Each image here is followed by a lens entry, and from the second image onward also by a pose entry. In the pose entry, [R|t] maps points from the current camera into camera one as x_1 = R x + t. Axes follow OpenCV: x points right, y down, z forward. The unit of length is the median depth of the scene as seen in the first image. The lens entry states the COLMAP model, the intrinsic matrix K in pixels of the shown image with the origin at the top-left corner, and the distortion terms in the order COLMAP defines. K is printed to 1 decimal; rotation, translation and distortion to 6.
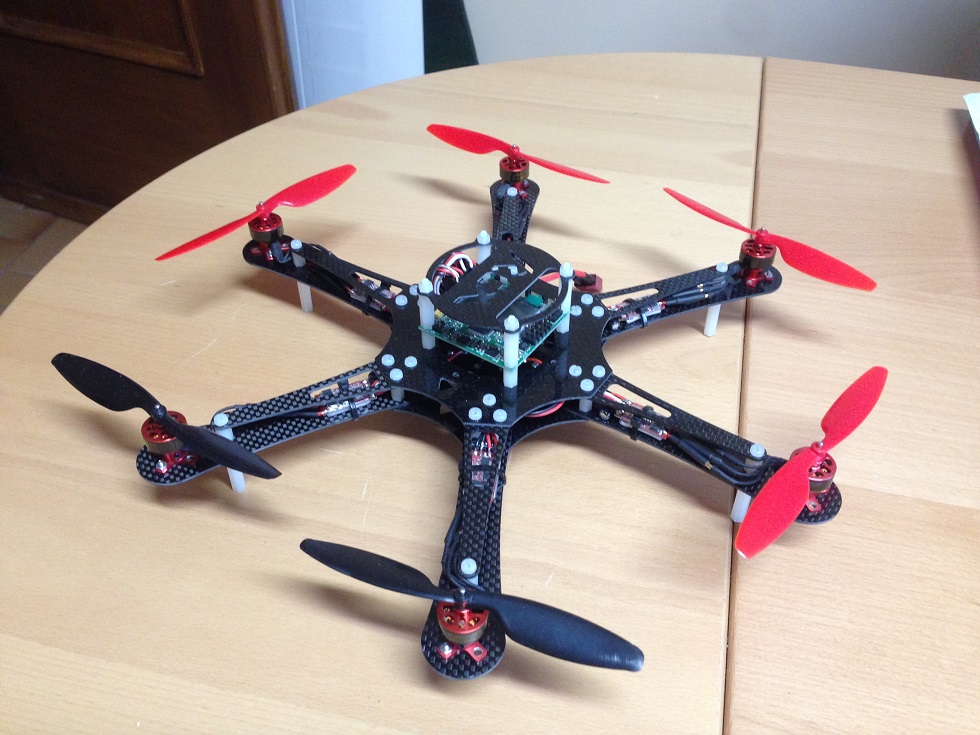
lens RADIAL K [[908.0, 0, 490.0], [0, 908.0, 367.5], [0, 0, 1]] dist [0.131866, -0.256753]
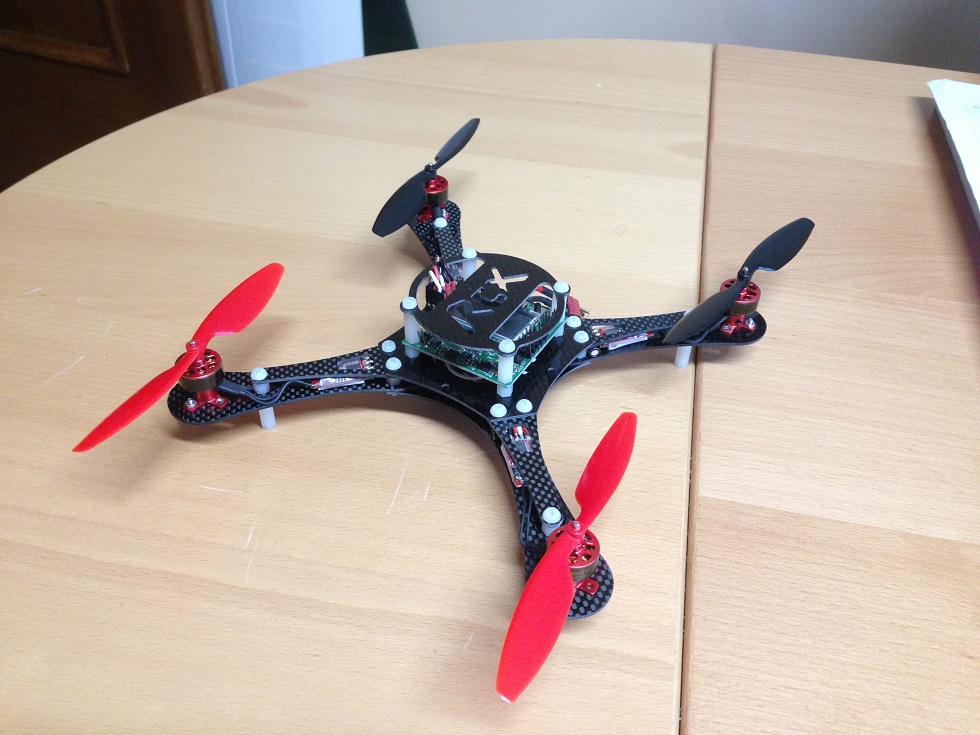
lens RADIAL K [[908.0, 0, 490.0], [0, 908.0, 367.5], [0, 0, 1]] dist [0.131866, -0.256753]
pose [[0.998979, -0.013232, 0.043193, 0.040204], [0.013614, 0.999871, -0.008546, -0.007740], [-0.043074, 0.009125, 0.999030, 0.127297]]
